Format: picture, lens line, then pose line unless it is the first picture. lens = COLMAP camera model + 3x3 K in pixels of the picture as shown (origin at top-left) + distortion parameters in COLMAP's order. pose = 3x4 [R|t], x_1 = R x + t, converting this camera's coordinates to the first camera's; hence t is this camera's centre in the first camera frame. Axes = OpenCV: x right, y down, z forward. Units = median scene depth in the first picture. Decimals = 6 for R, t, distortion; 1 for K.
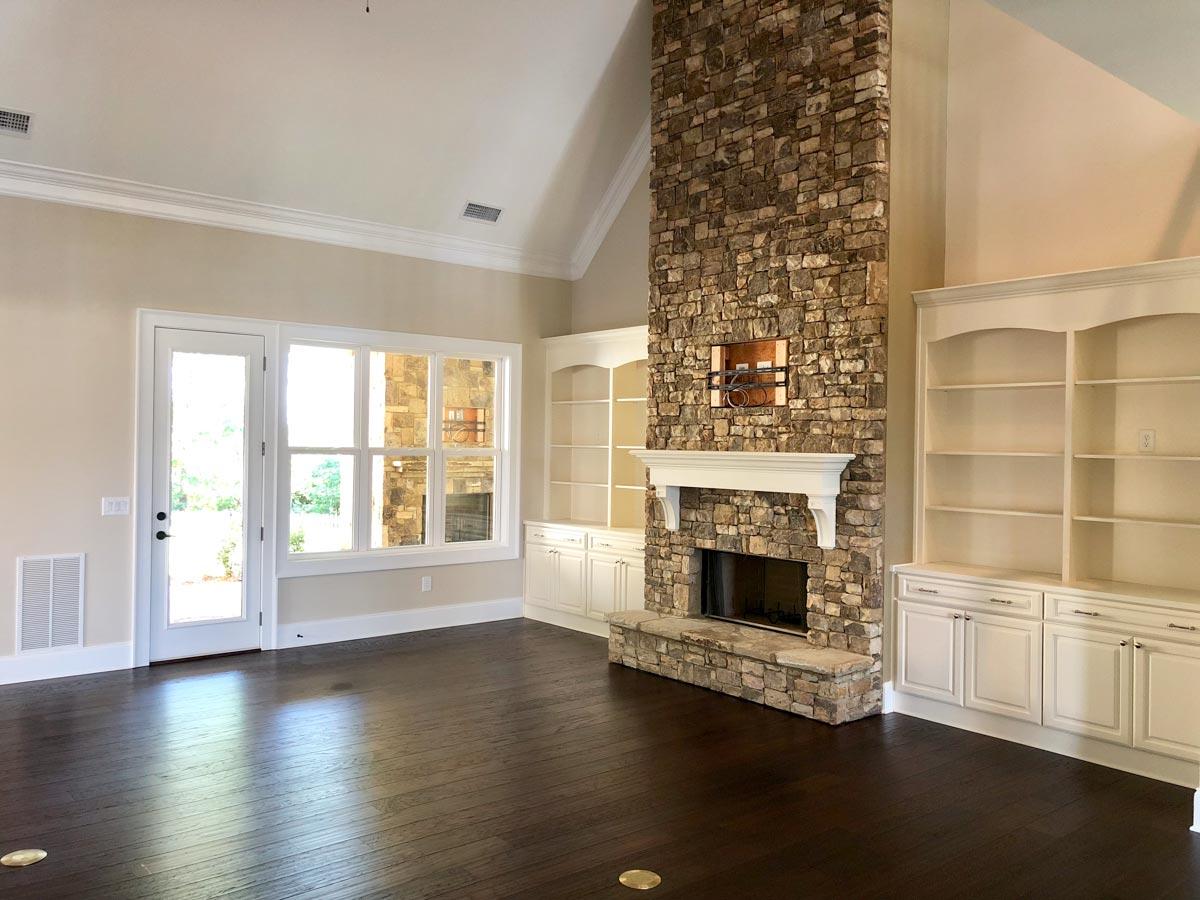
lens RADIAL K [[967.5, 0, 615.5], [0, 967.5, 444.8], [0, 0, 1]] dist [0.087335, -0.191495]
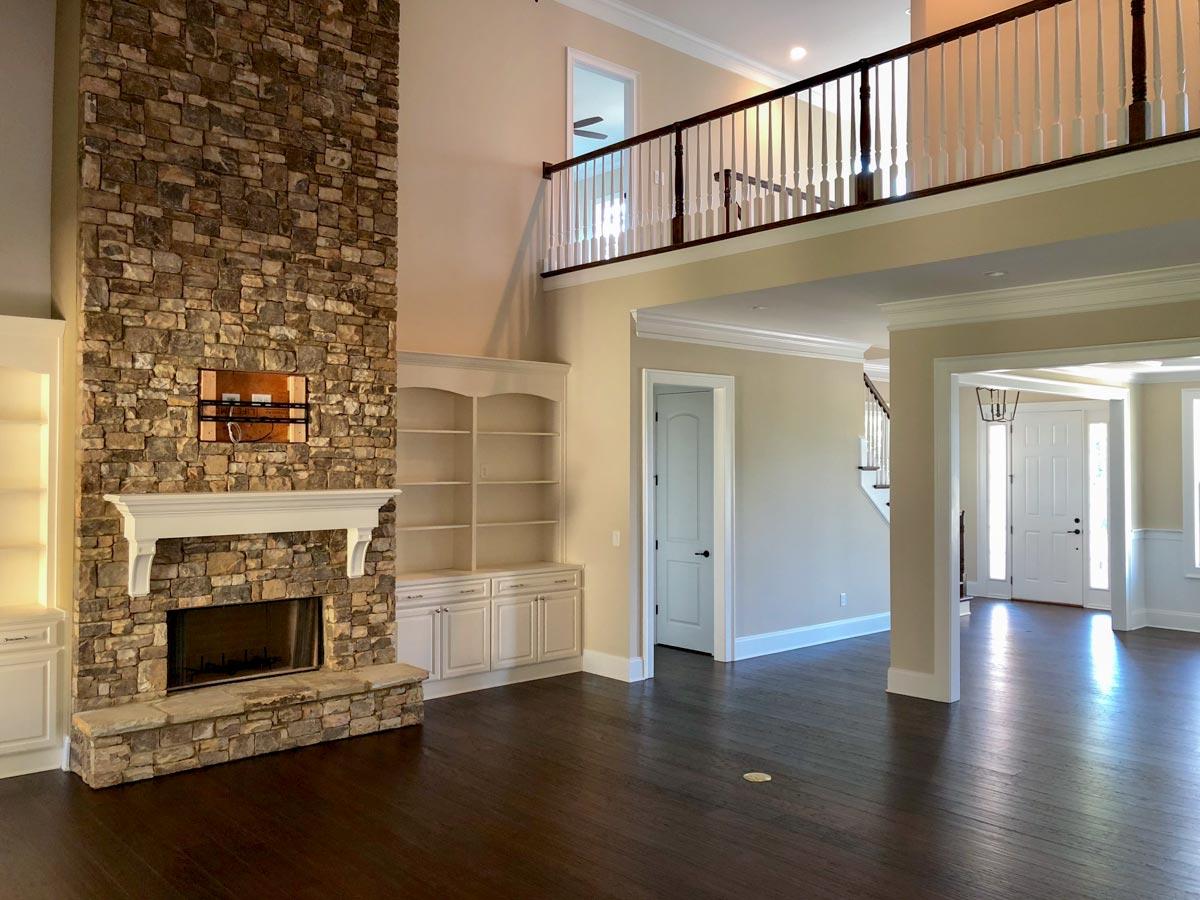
lens RADIAL K [[992.2, 0, 600.0], [0, 992.2, 443.0], [0, 0, 1]] dist [-0.005791, 0.007392]
pose [[-0.023568, 0.000387, 0.999722, -0.847011], [-0.000856, 1.000000, -0.000408, -0.040018], [-0.999722, -0.000865, -0.023567, 0.719038]]
